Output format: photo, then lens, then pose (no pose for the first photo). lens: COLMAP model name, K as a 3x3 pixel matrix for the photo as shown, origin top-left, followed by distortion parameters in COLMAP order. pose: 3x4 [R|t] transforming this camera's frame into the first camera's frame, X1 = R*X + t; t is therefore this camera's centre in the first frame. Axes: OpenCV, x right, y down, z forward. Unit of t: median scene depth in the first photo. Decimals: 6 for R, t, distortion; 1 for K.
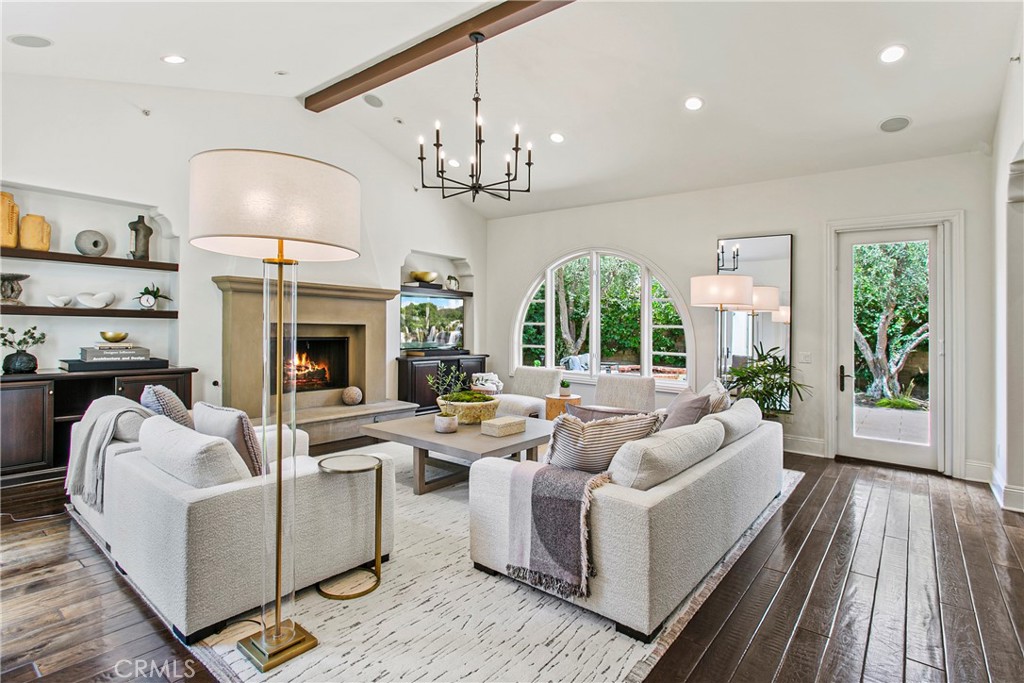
lens RADIAL K [[508.0, 0, 512.0], [0, 508.0, 341.5], [0, 0, 1]] dist [0.039988, 0.000385]
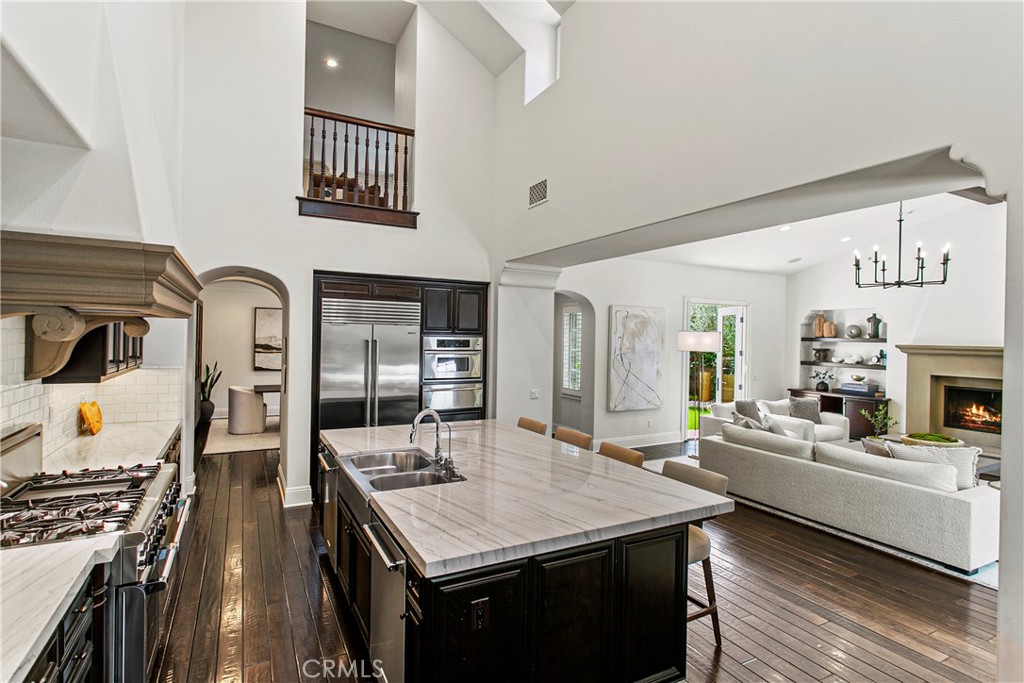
lens RADIAL K [[508.0, 0, 512.0], [0, 508.0, 341.5], [0, 0, 1]] dist [0.039988, 0.000385]
pose [[-0.401398, 0.001355, -0.915903, 1.486840], [-0.058883, 0.997892, 0.027282, -0.120729], [0.914009, 0.064882, -0.400473, 0.583189]]
